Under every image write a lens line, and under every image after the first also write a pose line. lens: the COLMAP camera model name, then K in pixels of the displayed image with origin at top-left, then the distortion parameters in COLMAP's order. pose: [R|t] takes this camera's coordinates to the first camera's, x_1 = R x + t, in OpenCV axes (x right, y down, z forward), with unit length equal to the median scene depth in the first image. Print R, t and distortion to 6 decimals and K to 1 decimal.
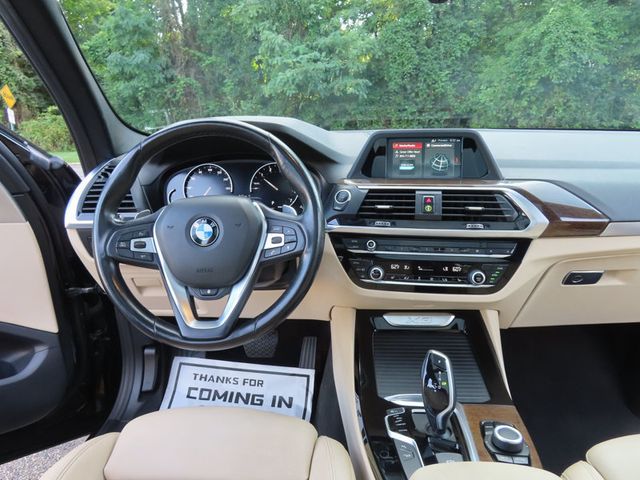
lens RADIAL K [[458.9, 0, 321.1], [0, 458.9, 240.5], [0, 0, 1]] dist [-0.007490, 0.004322]
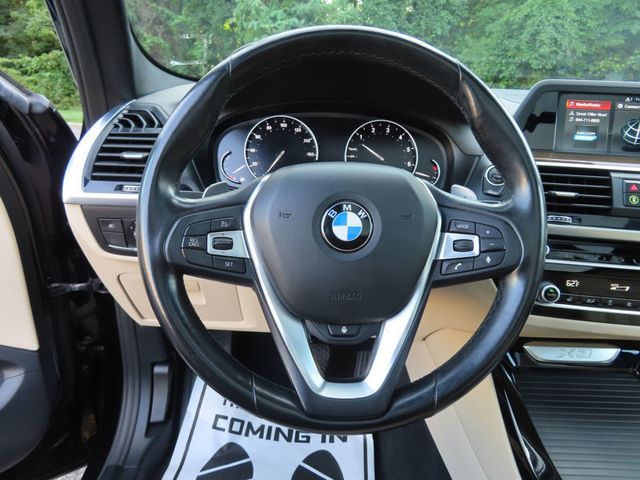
lens RADIAL K [[461.3, 0, 320.8], [0, 461.3, 239.6], [0, 0, 1]] dist [-0.004357, 0.002627]
pose [[0.996098, 0.037894, 0.079700, -0.174800], [-0.041780, 0.997989, 0.047672, -0.015466], [-0.077733, -0.050816, 0.995678, 0.231401]]
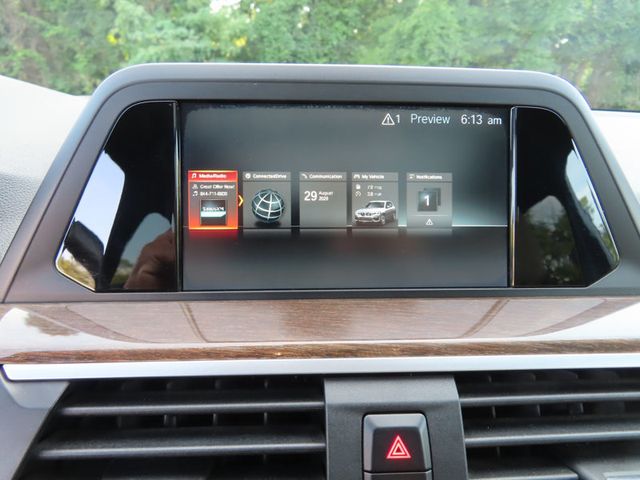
lens RADIAL K [[461.9, 0, 320.8], [0, 461.9, 238.9], [0, 0, 1]] dist [-0.005593, 0.001062]
pose [[0.967779, -0.037022, 0.249066, 0.104392], [0.032440, 0.999221, 0.022480, -0.112021], [-0.249704, -0.013676, 0.968226, 0.534541]]
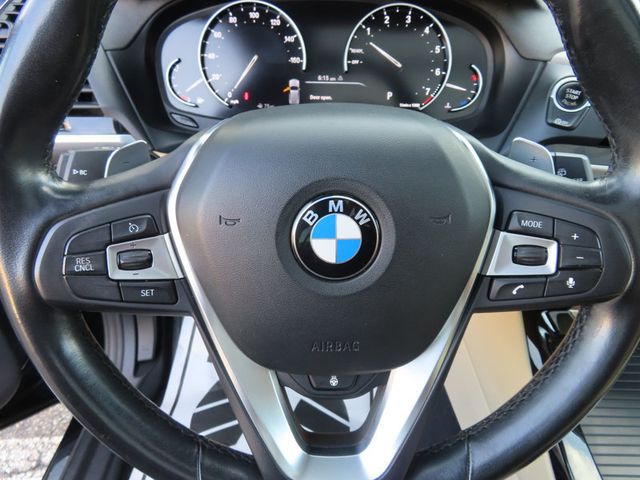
lens RADIAL K [[460.6, 0, 320.4], [0, 460.6, 241.1], [0, 0, 1]] dist [-0.001811, 0.000055]
pose [[0.998167, 0.005155, 0.060299, -0.150606], [-0.023993, 0.948426, 0.316091, -0.064475], [-0.055560, -0.316958, 0.946811, 0.363654]]
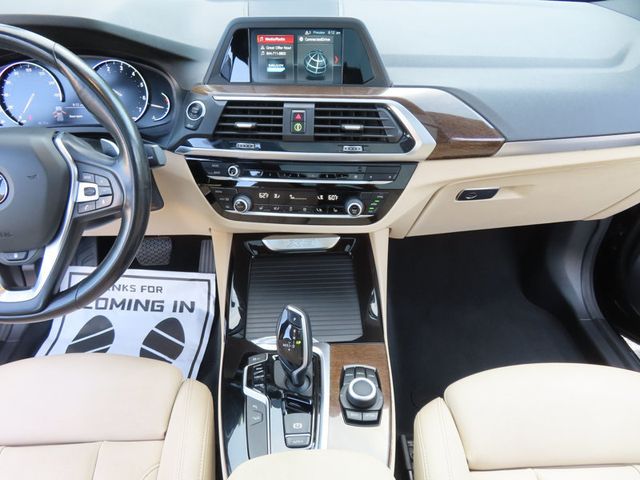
lens RADIAL K [[458.9, 0, 321.1], [0, 458.9, 240.5], [0, 0, 1]] dist [-0.007490, 0.004322]
pose [[0.994973, -0.047507, 0.088163, 0.123335], [0.015876, 0.944018, 0.329513, -0.094826], [-0.098882, -0.326456, 0.940026, 0.098933]]
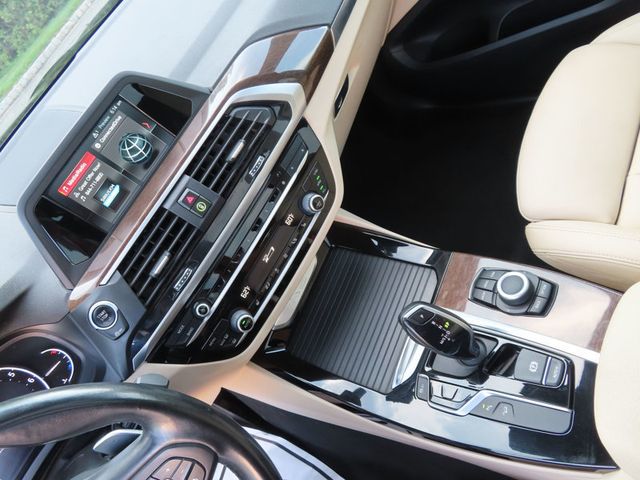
lens RADIAL K [[457.2, 0, 322.0], [0, 457.2, 239.9], [0, 0, 1]] dist [-0.008543, 0.002655]
pose [[0.374571, -0.856141, 0.355977, 0.017878], [0.728773, 0.509205, 0.457822, -0.138401], [-0.573225, 0.087940, 0.814665, 0.243031]]
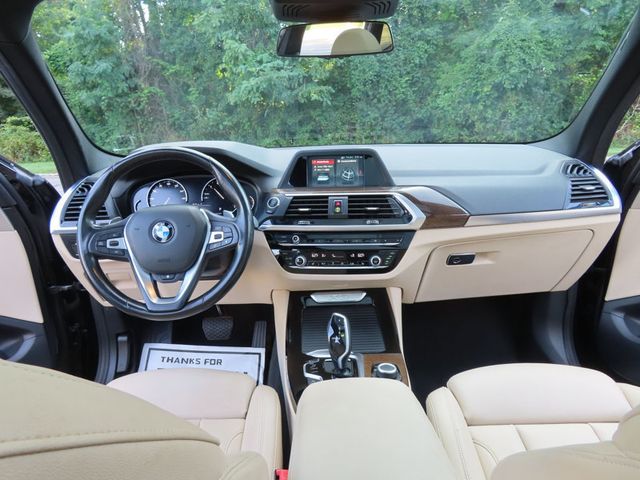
lens RADIAL K [[457.2, 0, 322.0], [0, 457.2, 239.9], [0, 0, 1]] dist [-0.008543, 0.002655]
pose [[0.997395, -0.032597, 0.064341, 0.065234], [0.033278, 0.999401, -0.009533, 0.017342], [-0.063992, 0.011650, 0.997882, -0.192645]]
